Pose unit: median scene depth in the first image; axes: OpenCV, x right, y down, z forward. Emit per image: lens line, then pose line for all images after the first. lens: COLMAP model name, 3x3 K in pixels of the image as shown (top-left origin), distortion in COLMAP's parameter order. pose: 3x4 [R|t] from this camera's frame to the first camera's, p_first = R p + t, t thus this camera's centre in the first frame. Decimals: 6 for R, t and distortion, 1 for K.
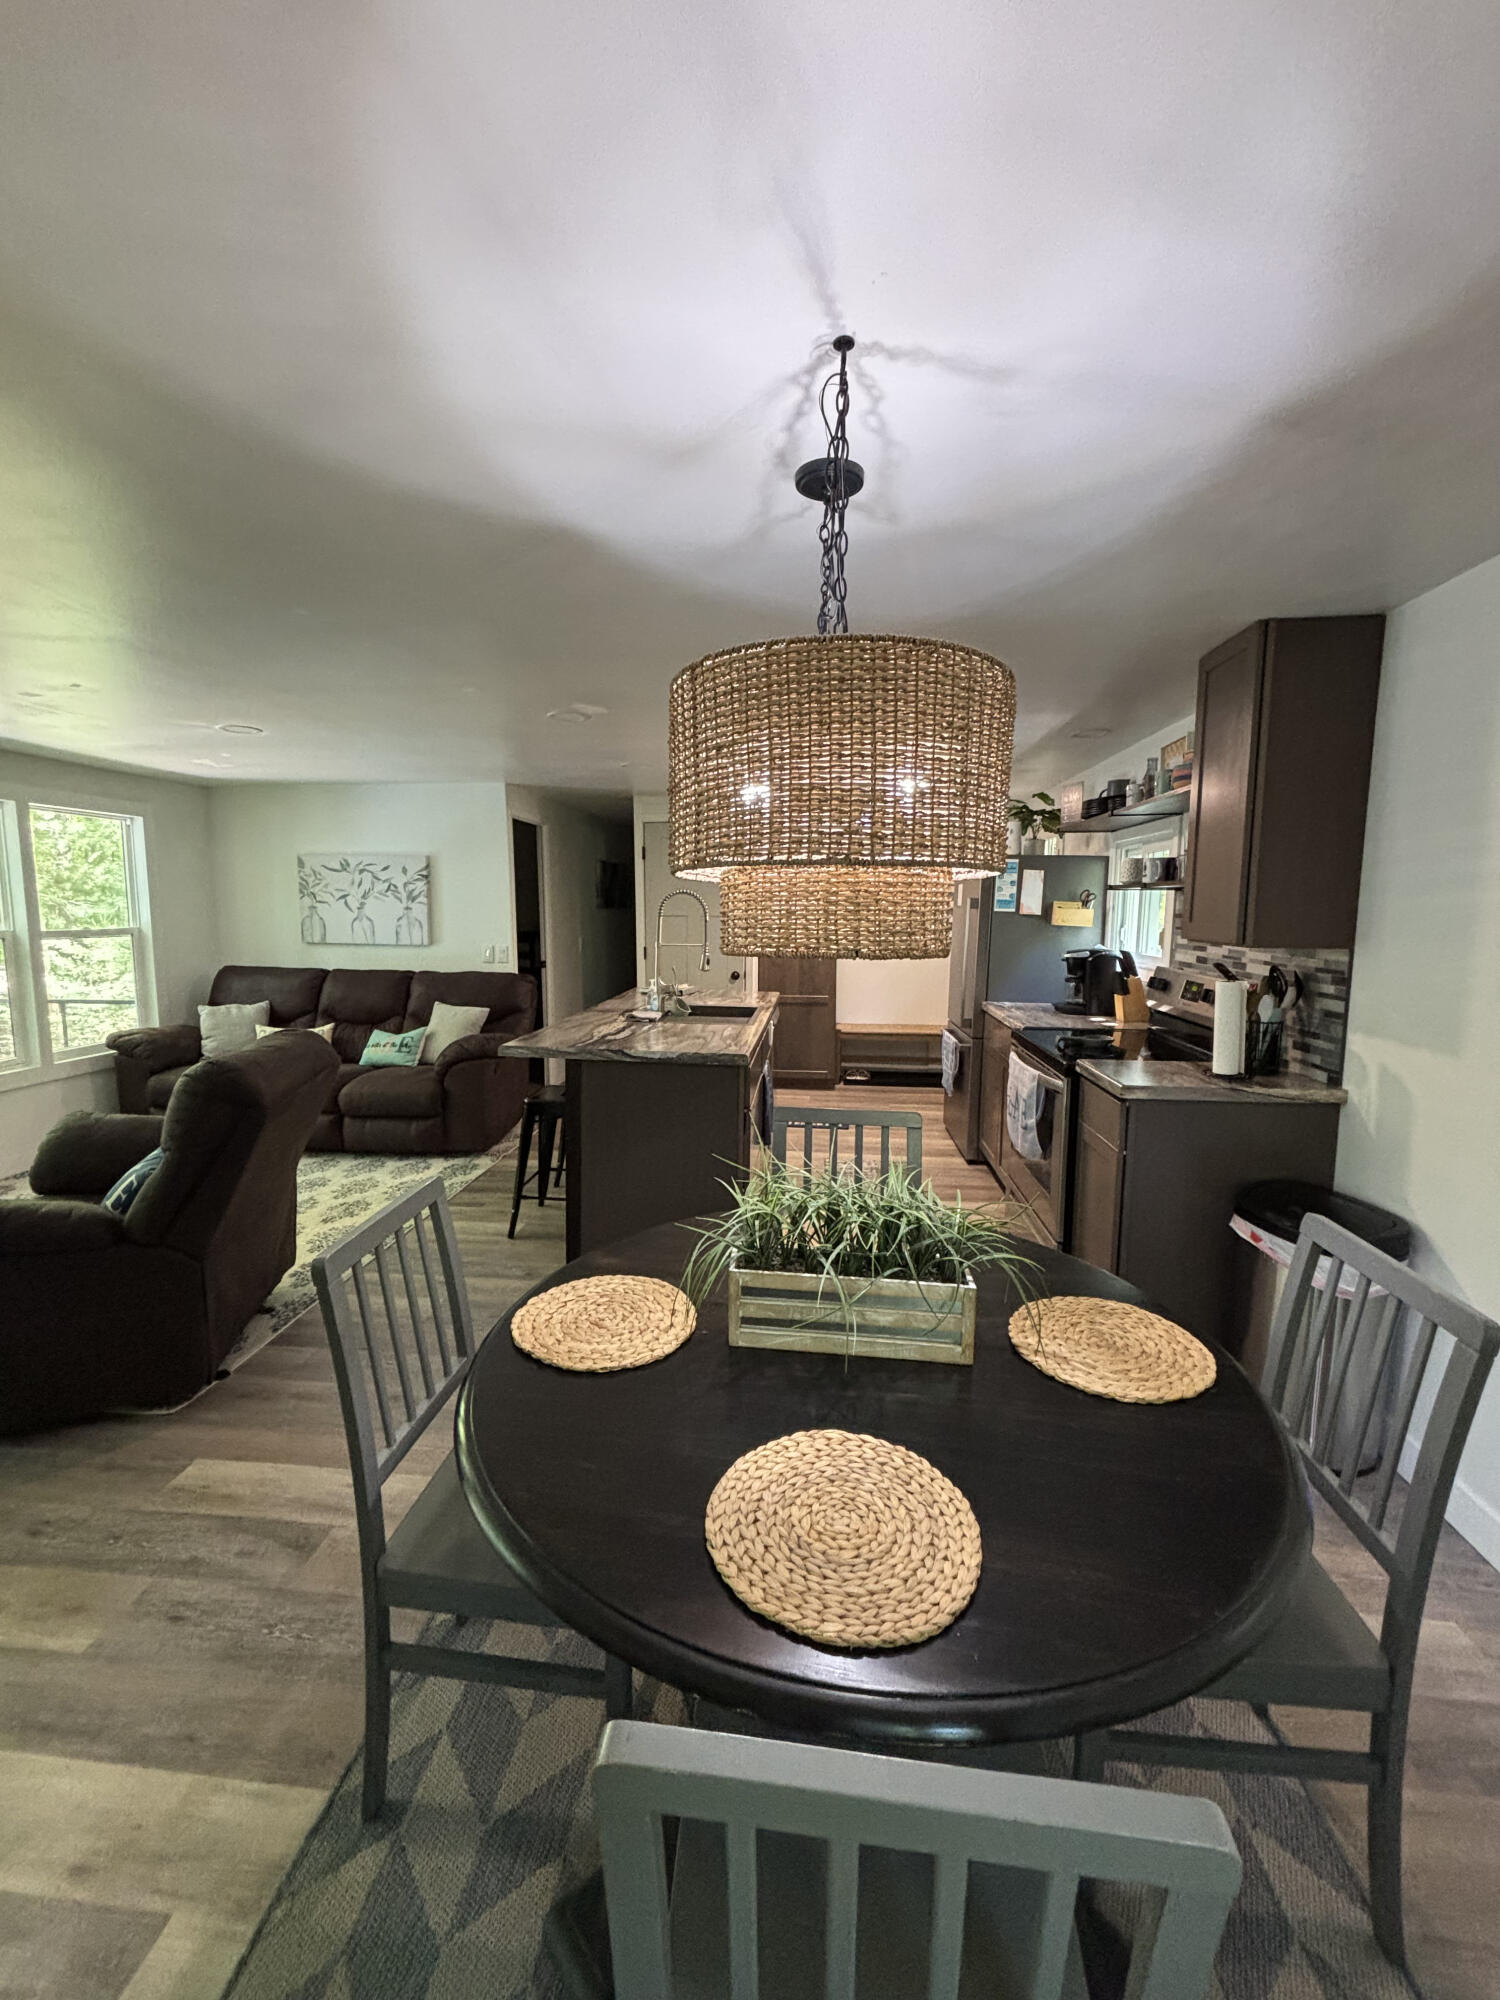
lens RADIAL K [[809.7, 0, 768.4], [0, 809.7, 997.6], [0, 0, 1]] dist [0.002206, 0.000391]
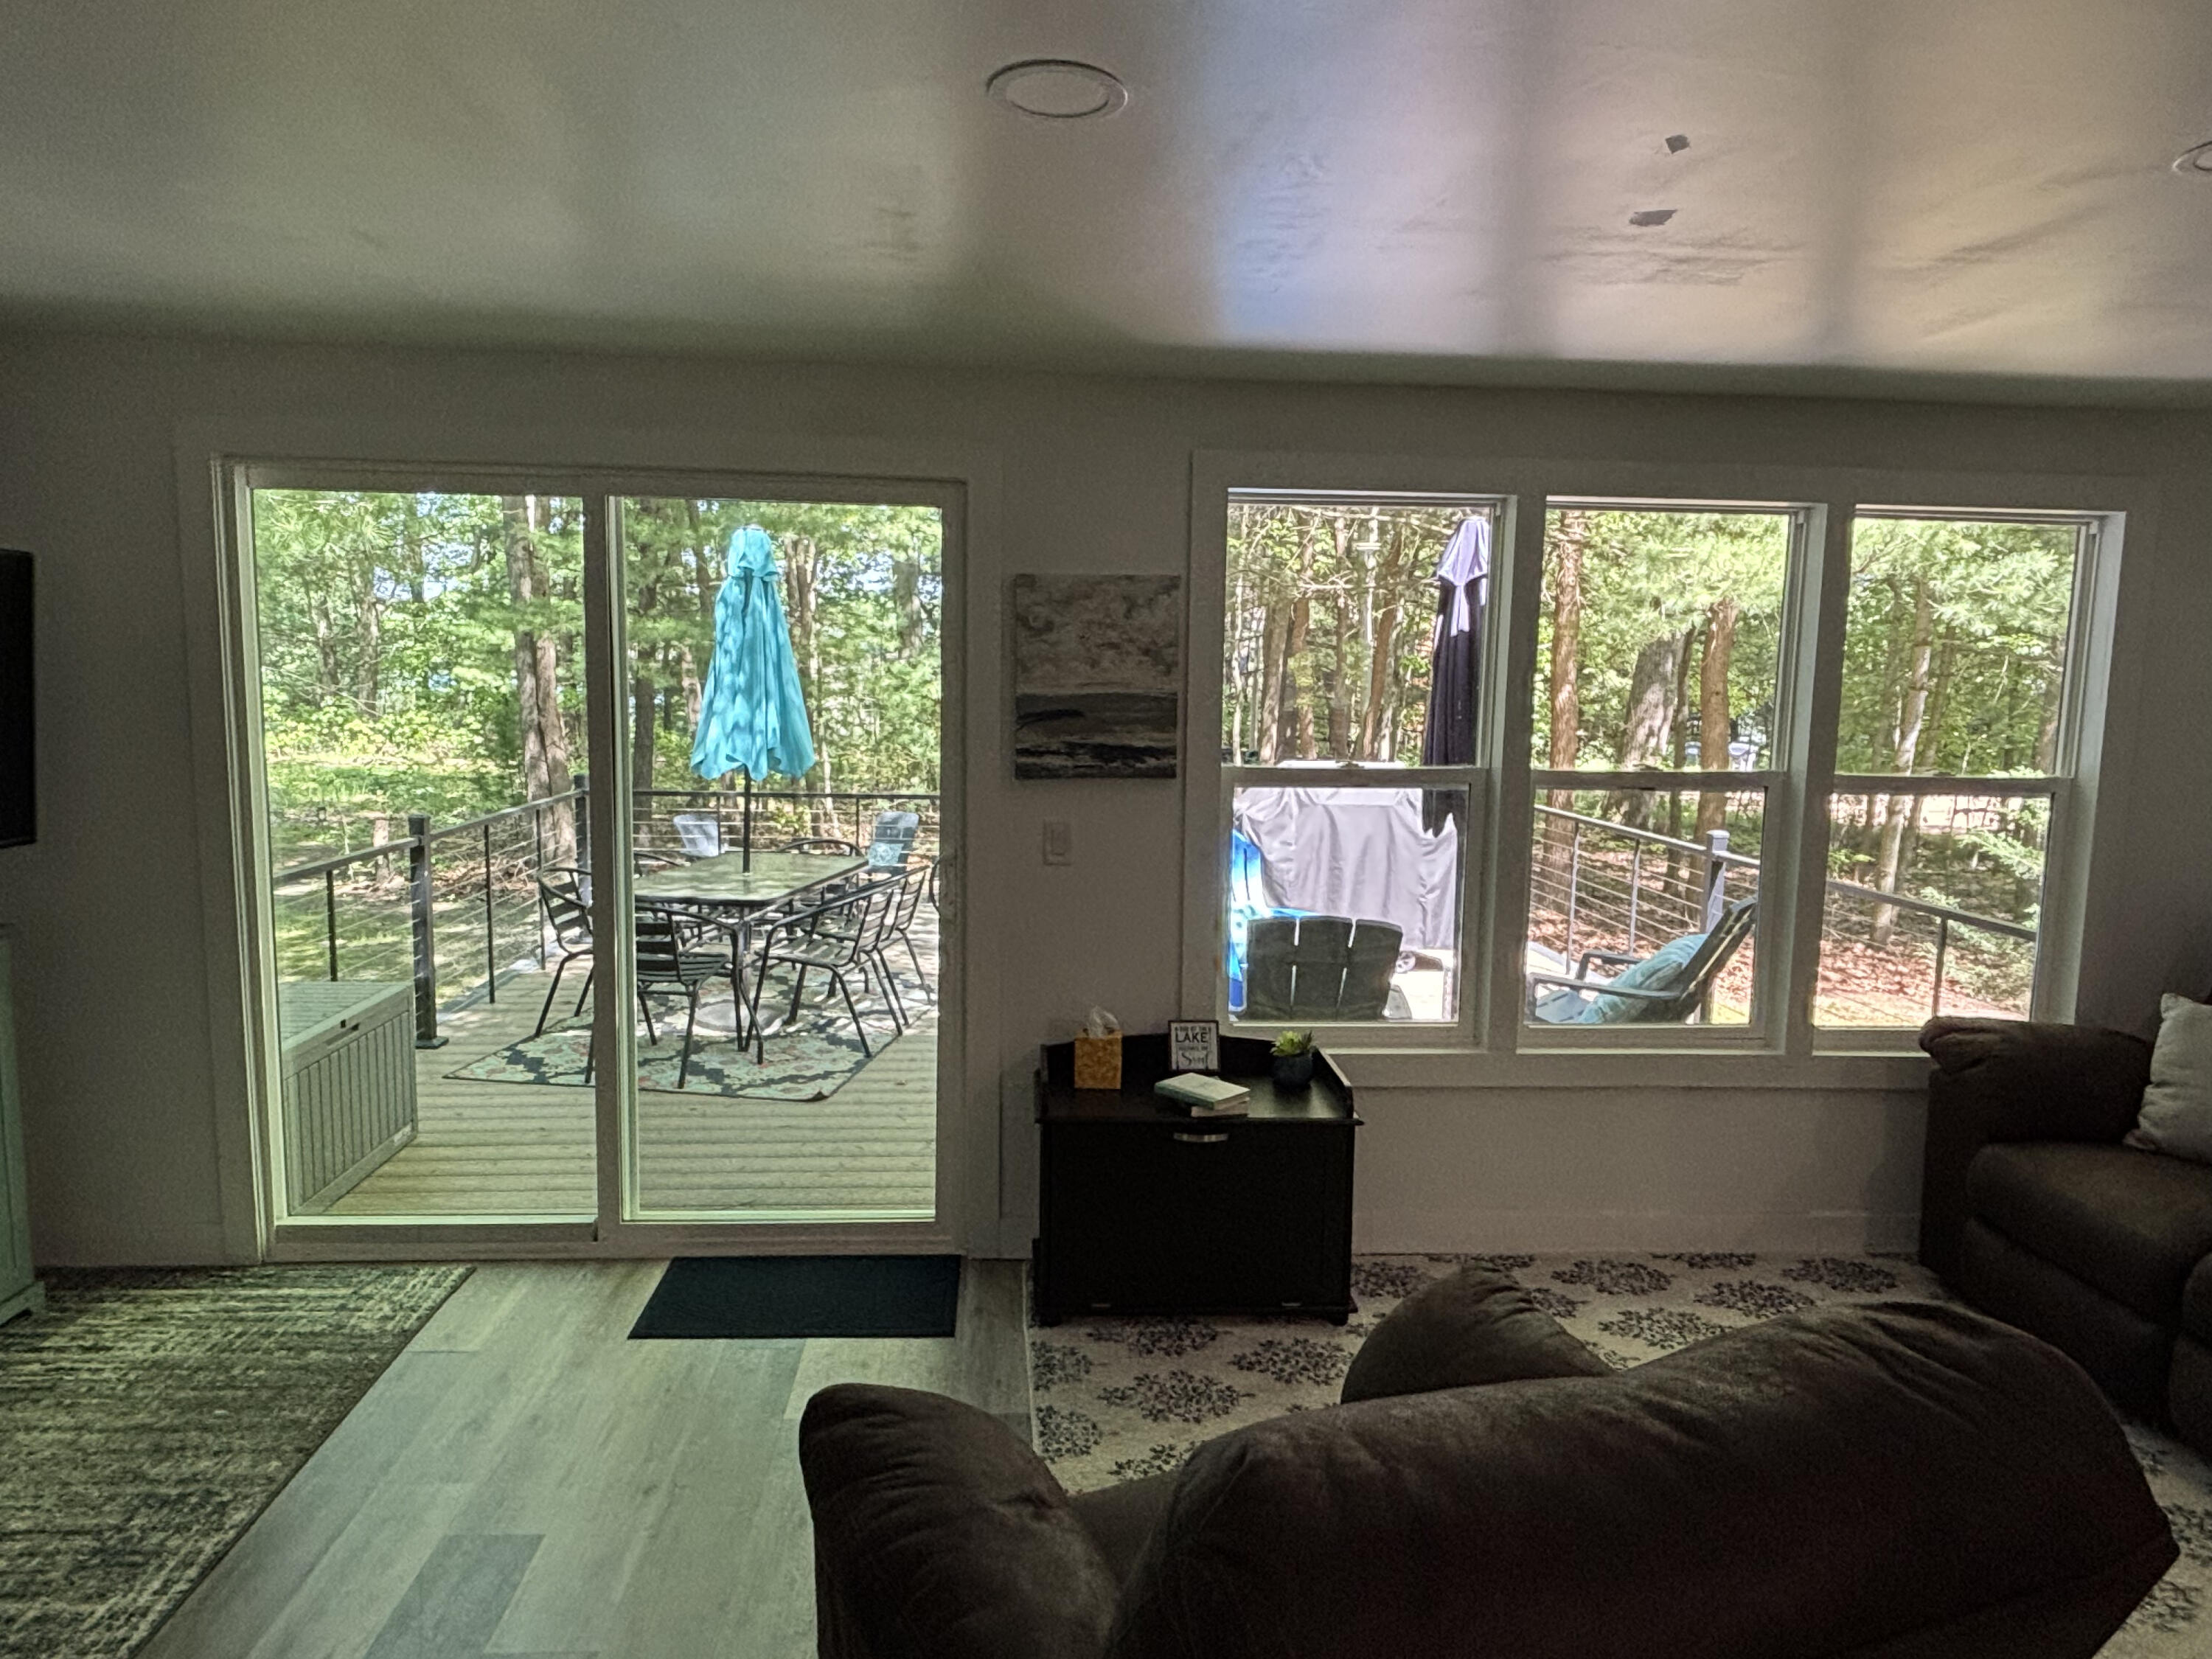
lens RADIAL K [[1342.3, 0, 1089.7], [0, 1342.3, 837.9], [0, 0, 1]] dist [0.004153, -0.001606]
pose [[0.126906, 0.112869, -0.985472, -0.172415], [-0.131214, 0.986684, 0.096111, -0.064648], [0.983198, 0.117111, 0.140026, 0.459843]]
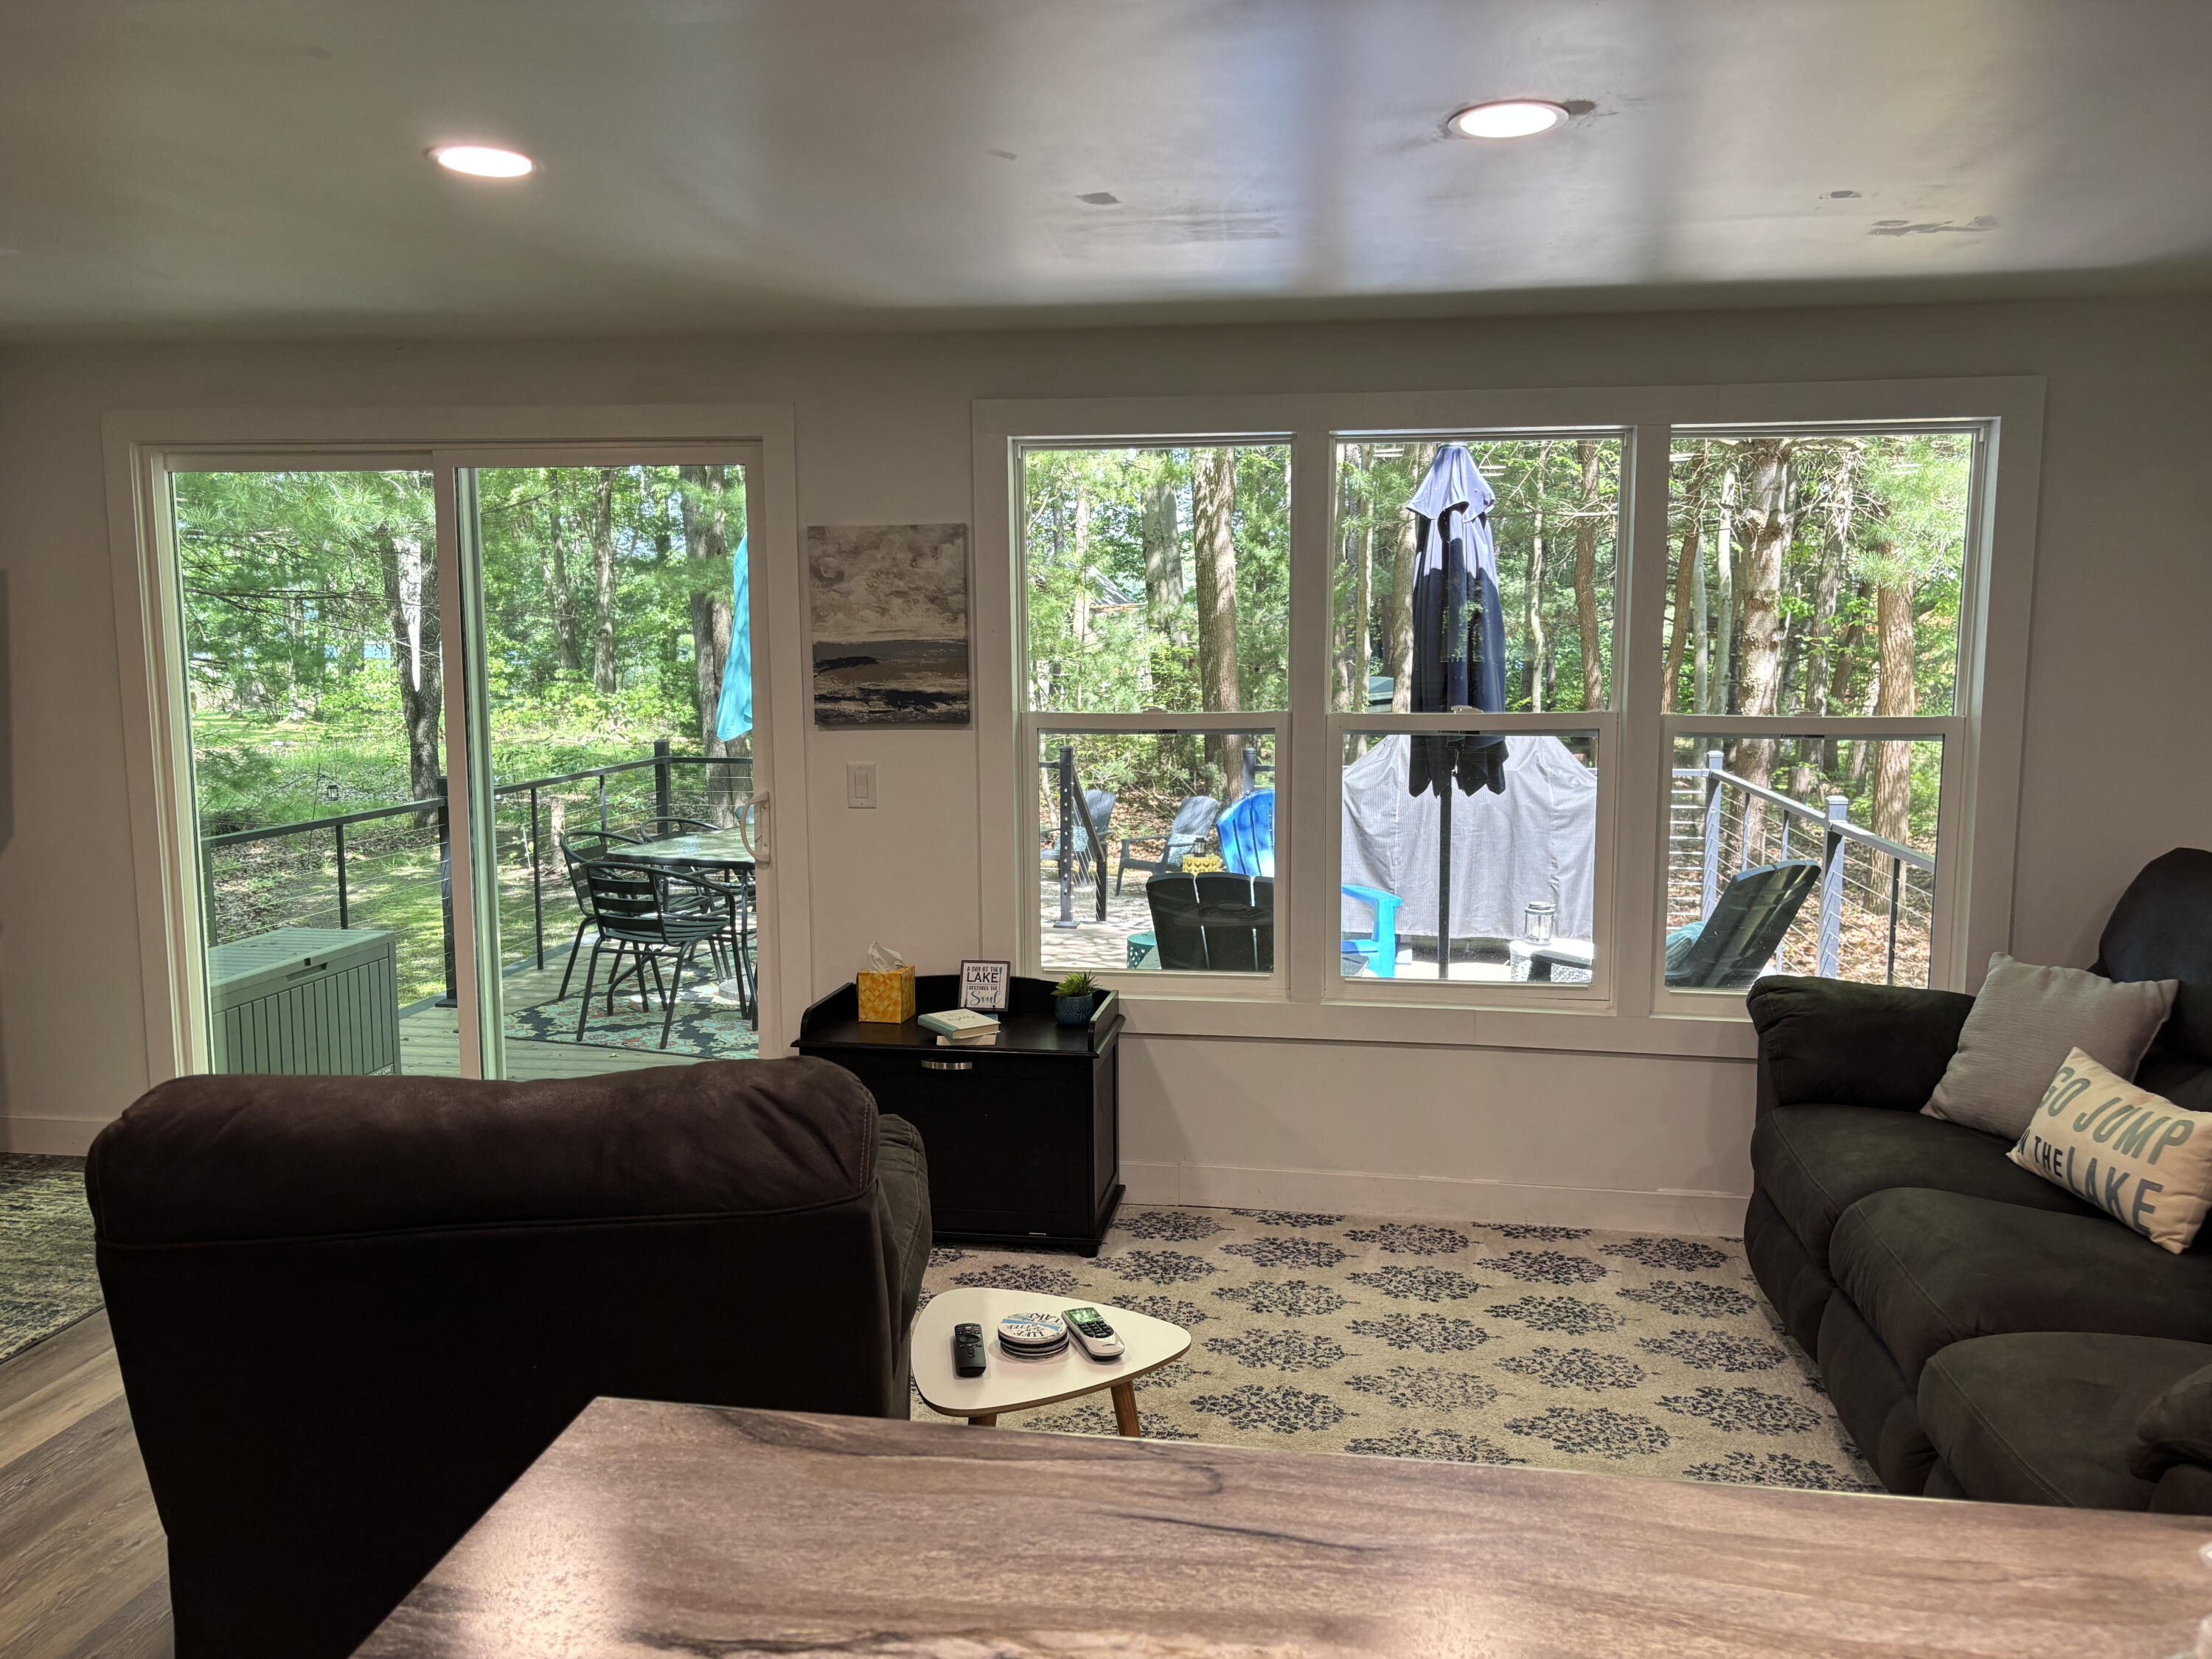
lens RADIAL K [[1653.8, 0, 1121.9], [0, 1653.8, 844.4], [0, 0, 1]] dist [0.034822, -0.010426]
pose [[-0.077893, 0.118702, -0.989870, 0.040893], [-0.116331, 0.985022, 0.127274, -0.095896], [0.990151, 0.125066, -0.062918, 0.785272]]
